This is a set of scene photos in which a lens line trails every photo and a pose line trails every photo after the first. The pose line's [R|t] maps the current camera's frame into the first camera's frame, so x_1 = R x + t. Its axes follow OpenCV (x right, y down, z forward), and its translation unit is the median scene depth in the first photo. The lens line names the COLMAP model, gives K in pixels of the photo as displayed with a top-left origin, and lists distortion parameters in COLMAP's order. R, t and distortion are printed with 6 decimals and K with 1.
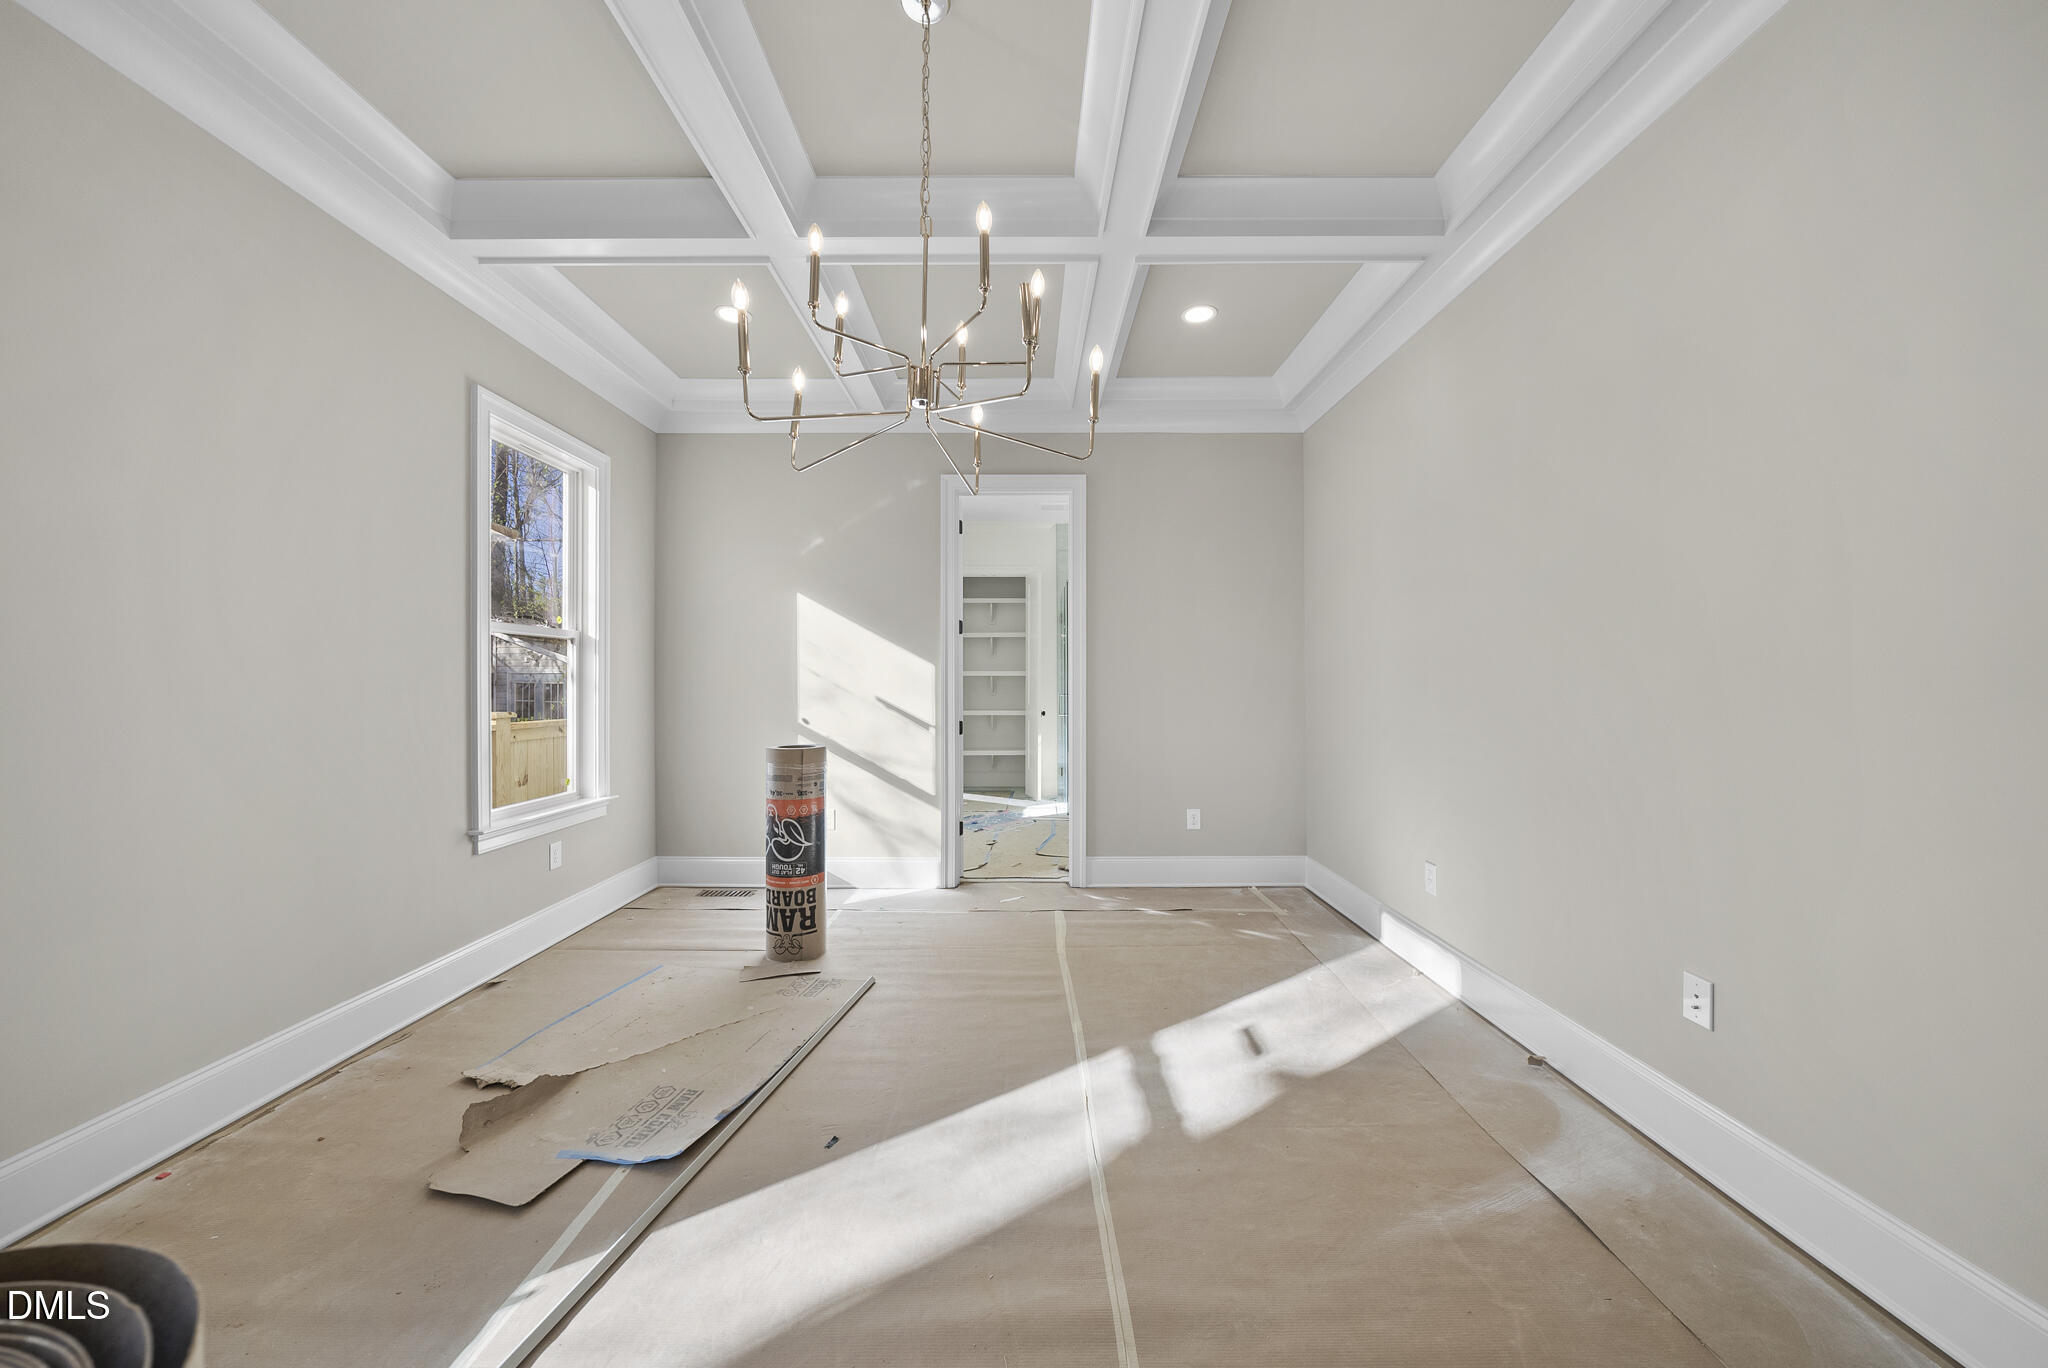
lens RADIAL K [[707.2, 0, 1019.2], [0, 707.2, 684.4], [0, 0, 1]] dist [-0.008396, -0.000119]
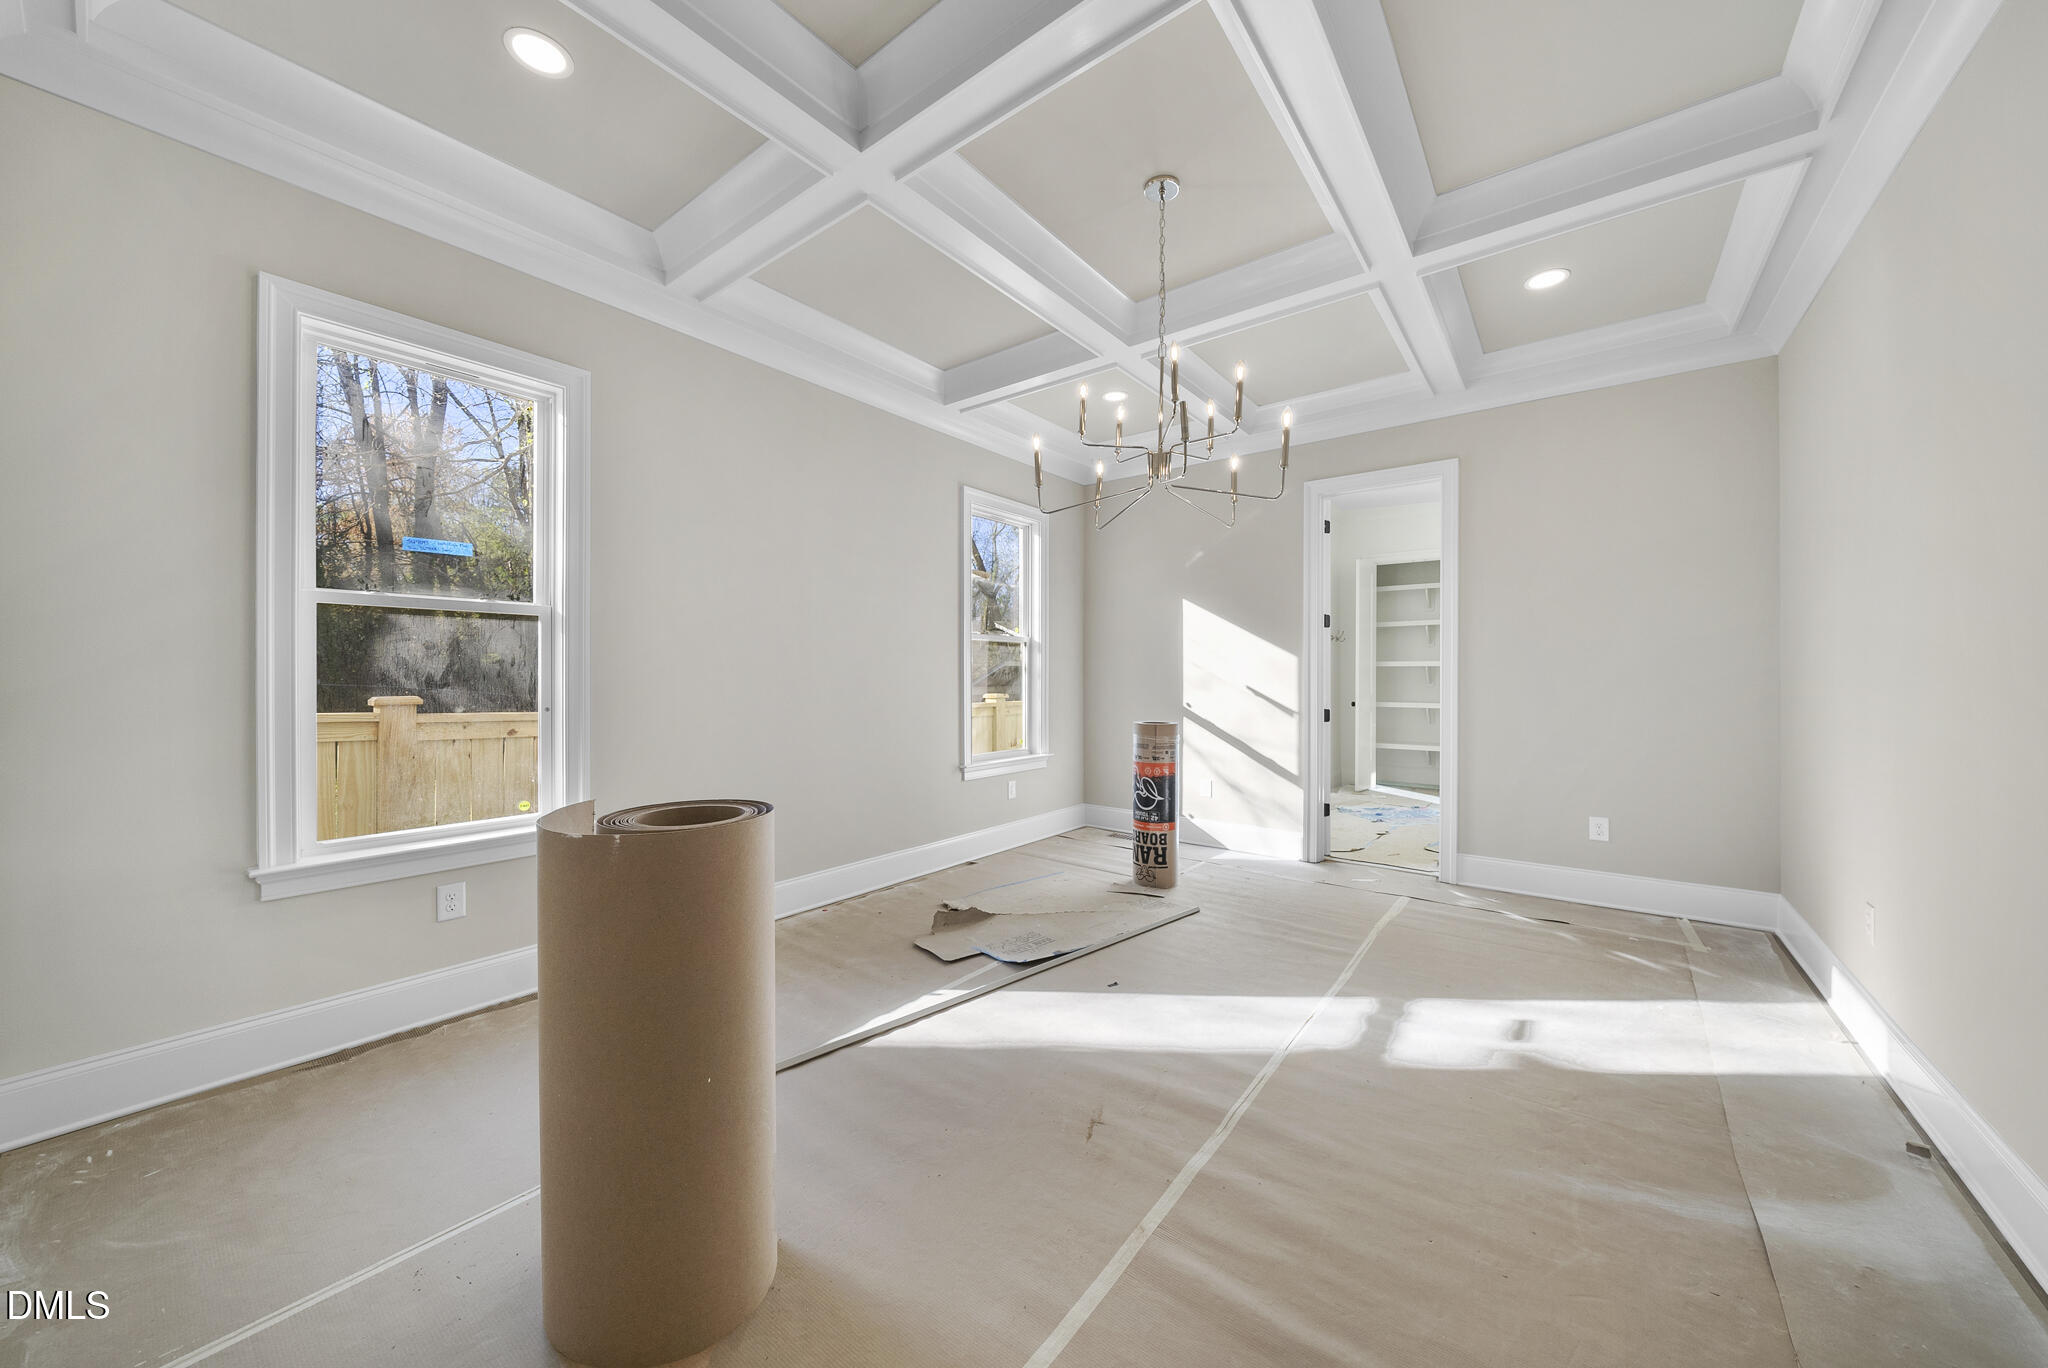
lens RADIAL K [[707.2, 0, 1031.8], [0, 707.2, 680.0], [0, 0, 1]] dist [-0.008396, -0.000119]
pose [[0.795557, 0.006633, -0.605843, 0.289499], [-0.002368, 0.999966, 0.007838, 0.000934], [0.605874, -0.004801, 0.795546, -0.163103]]
